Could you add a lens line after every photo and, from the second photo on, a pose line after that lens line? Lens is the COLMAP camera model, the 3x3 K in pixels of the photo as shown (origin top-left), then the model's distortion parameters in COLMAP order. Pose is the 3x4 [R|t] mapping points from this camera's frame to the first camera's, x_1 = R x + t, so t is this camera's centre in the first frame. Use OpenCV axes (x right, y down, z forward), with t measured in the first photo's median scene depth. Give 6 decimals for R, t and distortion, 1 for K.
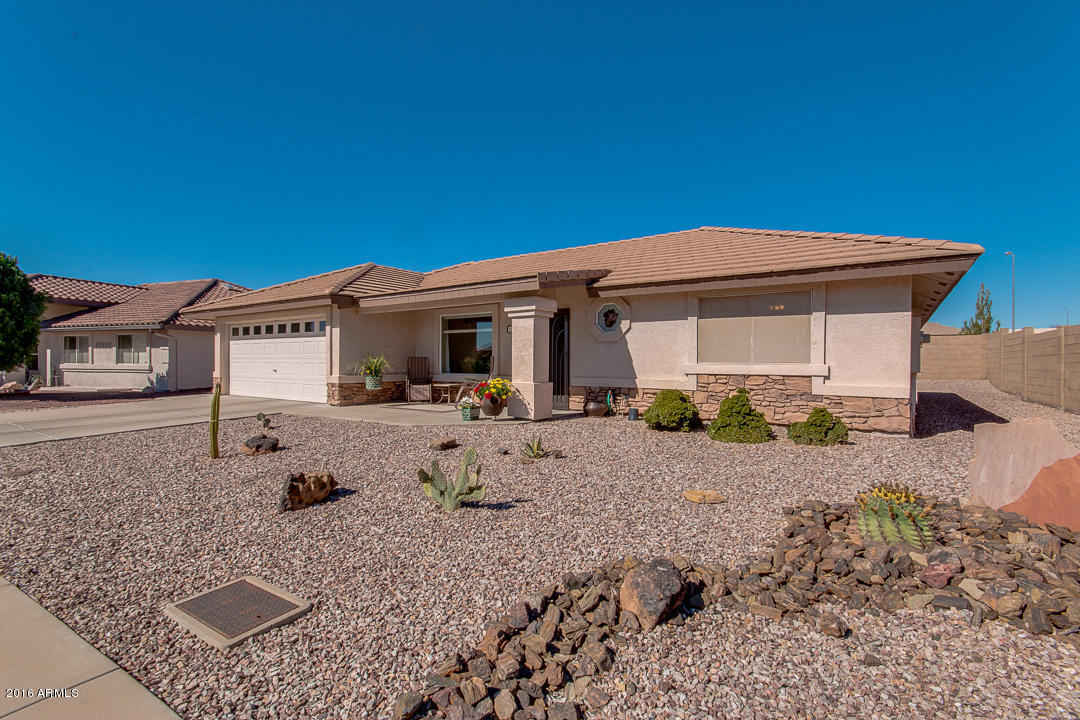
lens RADIAL K [[466.7, 0, 538.3], [0, 466.7, 363.0], [0, 0, 1]] dist [-0.002968, 0.000051]
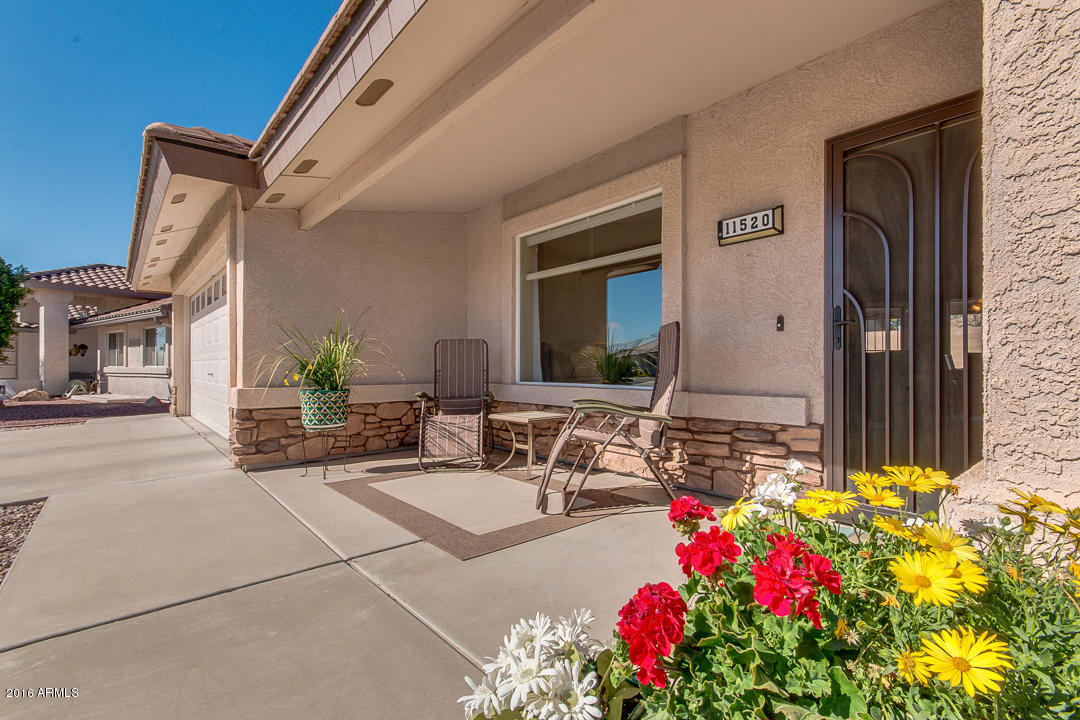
lens RADIAL K [[466.7, 0, 540.6], [0, 466.7, 364.6], [0, 0, 1]] dist [-0.002968, 0.000051]
pose [[0.964483, -0.004415, -0.264109, -0.094561], [0.002179, 0.999959, -0.008758, 0.011698], [0.264137, 0.007872, 0.964453, 0.674913]]
